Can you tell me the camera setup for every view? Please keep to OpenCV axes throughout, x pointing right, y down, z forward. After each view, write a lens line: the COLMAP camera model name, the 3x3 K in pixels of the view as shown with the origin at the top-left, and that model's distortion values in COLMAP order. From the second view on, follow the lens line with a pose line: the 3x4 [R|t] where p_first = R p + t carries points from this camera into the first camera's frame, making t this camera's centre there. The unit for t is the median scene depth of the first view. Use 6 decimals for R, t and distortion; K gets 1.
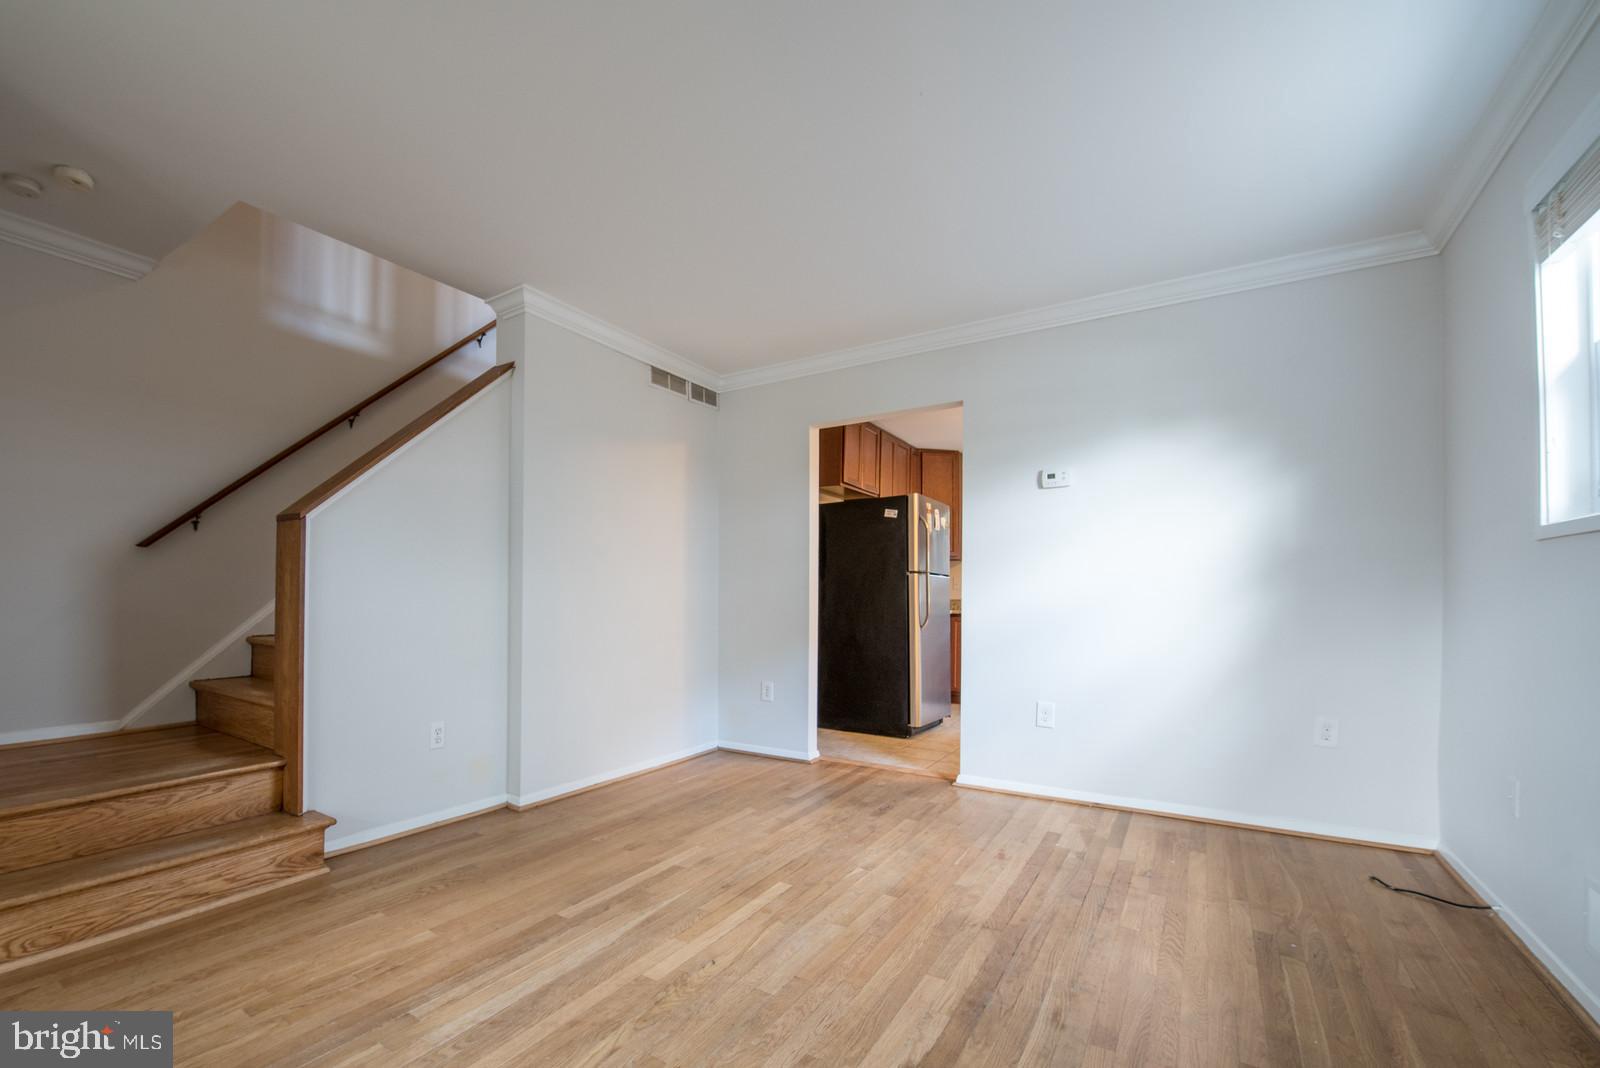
lens RADIAL K [[689.3, 0, 717.2], [0, 689.3, 596.6], [0, 0, 1]] dist [-0.017882, -0.002258]
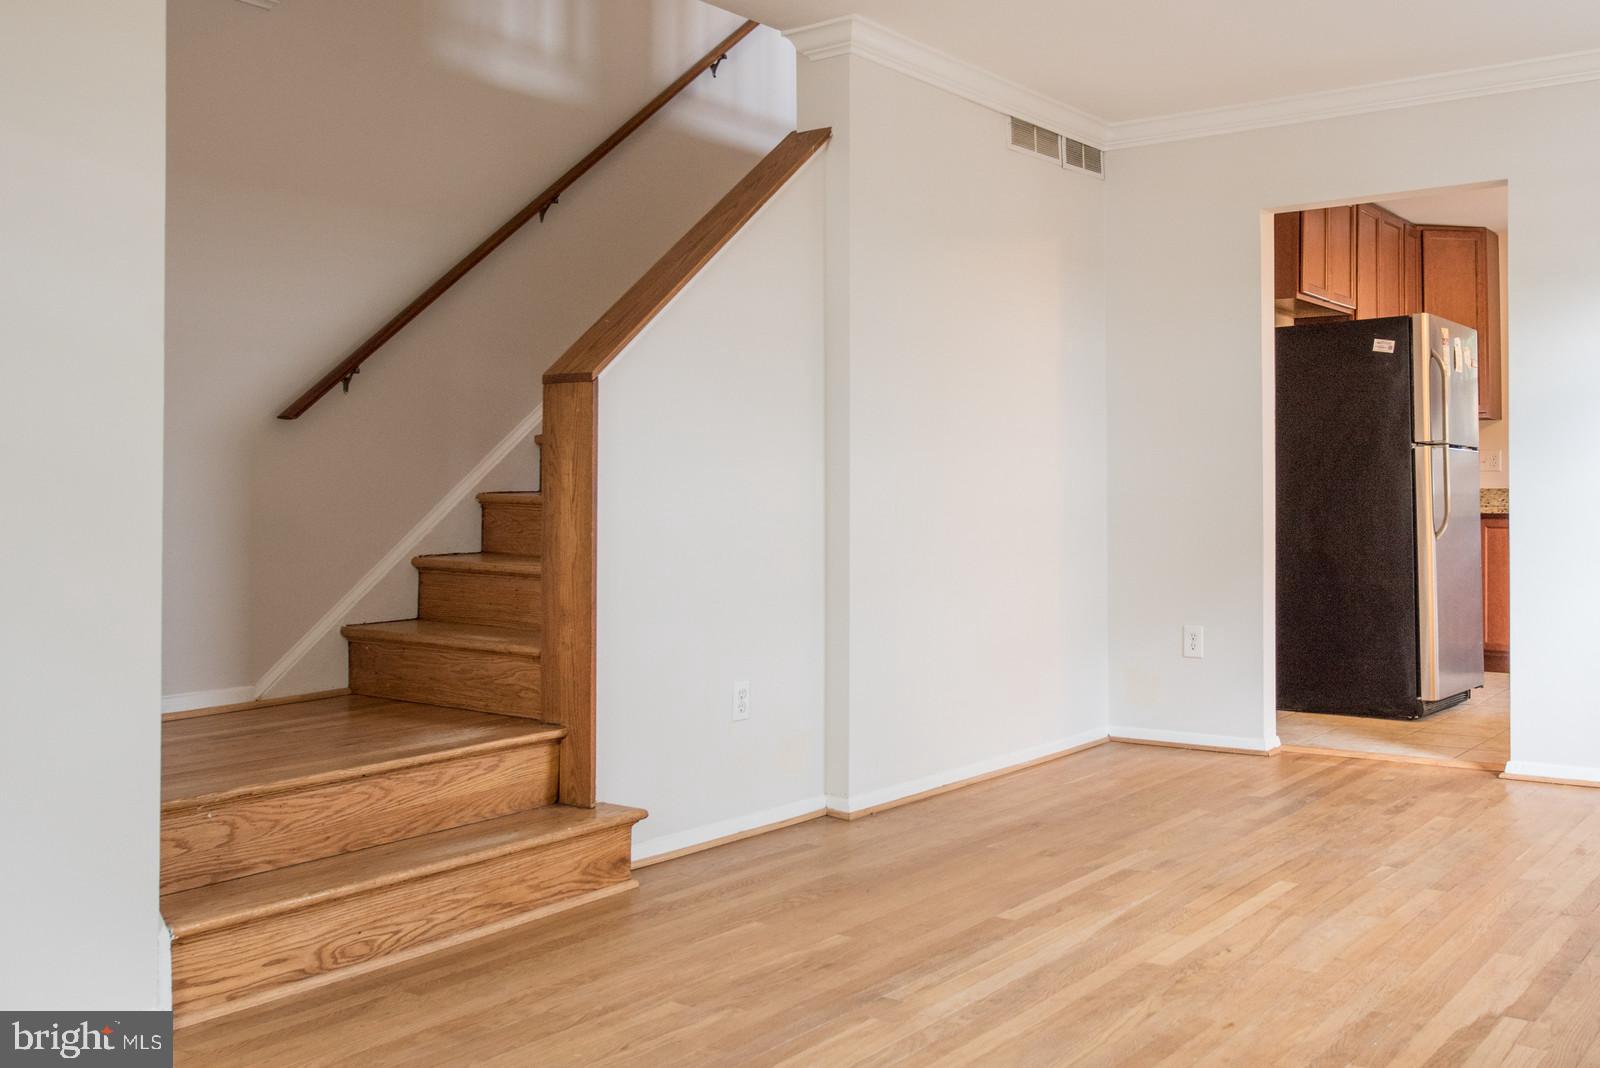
lens RADIAL K [[1460.2, 0, 1033.2], [0, 1460.2, 477.2], [0, 0, 1]] dist [-0.004325, 0.000000]
pose [[0.998693, -0.009996, 0.050130, -0.221796], [0.010403, 0.999915, -0.007850, 0.000818], [-0.050047, 0.008361, 0.998712, -0.480168]]
